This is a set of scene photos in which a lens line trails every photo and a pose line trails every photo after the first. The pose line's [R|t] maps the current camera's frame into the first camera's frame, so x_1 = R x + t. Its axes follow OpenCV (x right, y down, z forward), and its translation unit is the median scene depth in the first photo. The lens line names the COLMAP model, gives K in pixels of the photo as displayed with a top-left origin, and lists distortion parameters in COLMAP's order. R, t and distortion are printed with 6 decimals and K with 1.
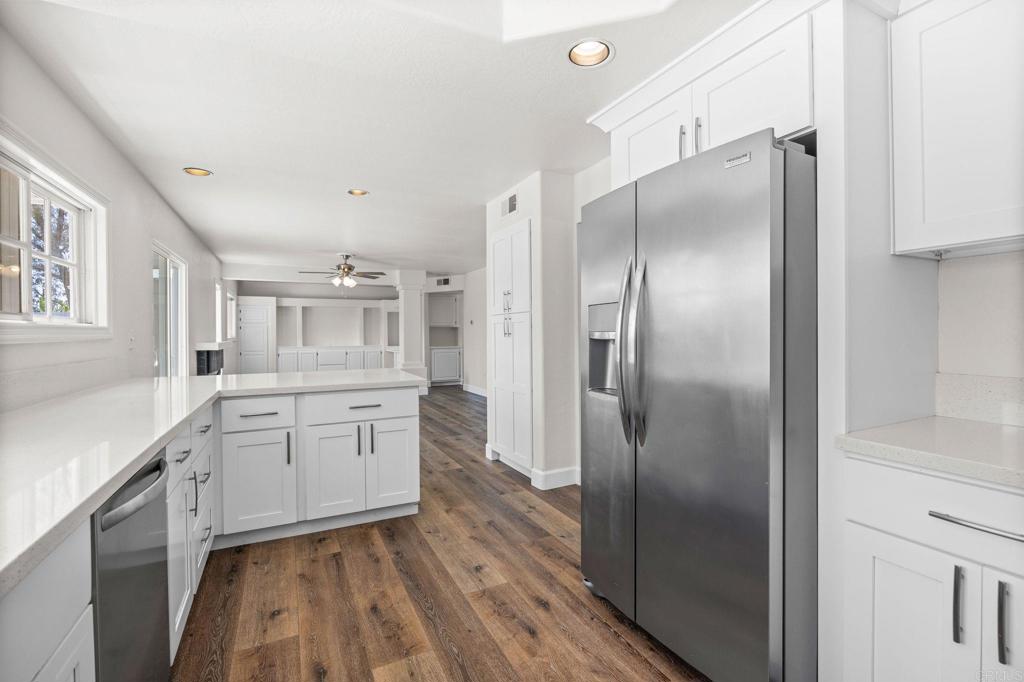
lens RADIAL K [[454.1, 0, 516.7], [0, 454.1, 346.0], [0, 0, 1]] dist [-0.008633, -0.001963]
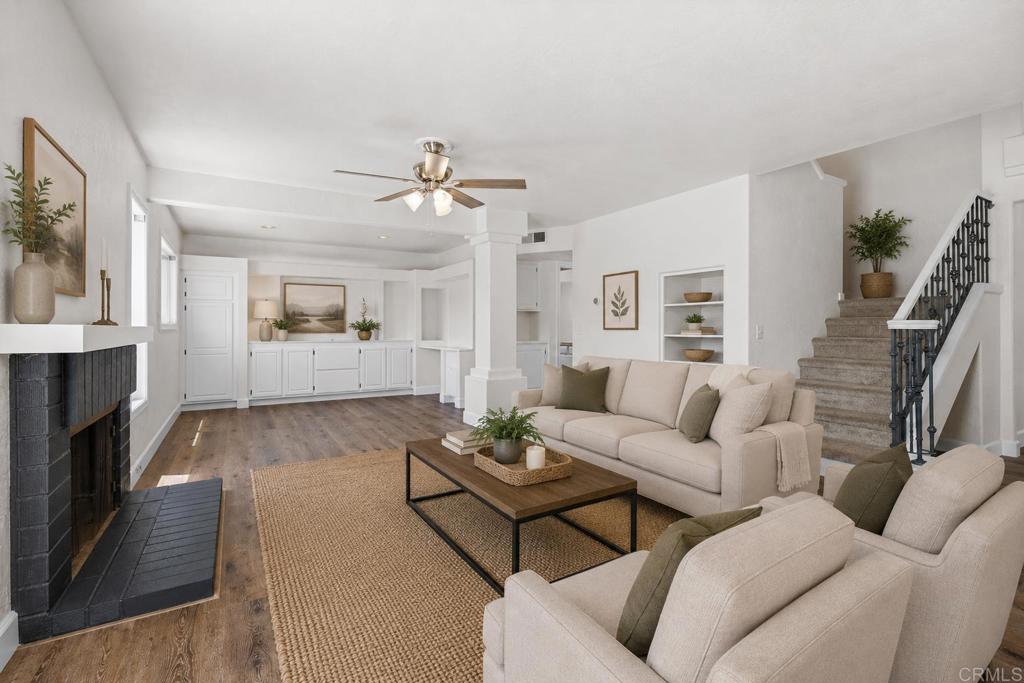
lens RADIAL K [[454.1, 0, 524.3], [0, 454.1, 328.7], [0, 0, 1]] dist [-0.008633, -0.001963]
pose [[0.994921, 0.007963, 0.100347, -0.763906], [-0.005323, 0.999633, -0.026551, 0.000999], [-0.100522, 0.025882, 0.994598, 1.235500]]
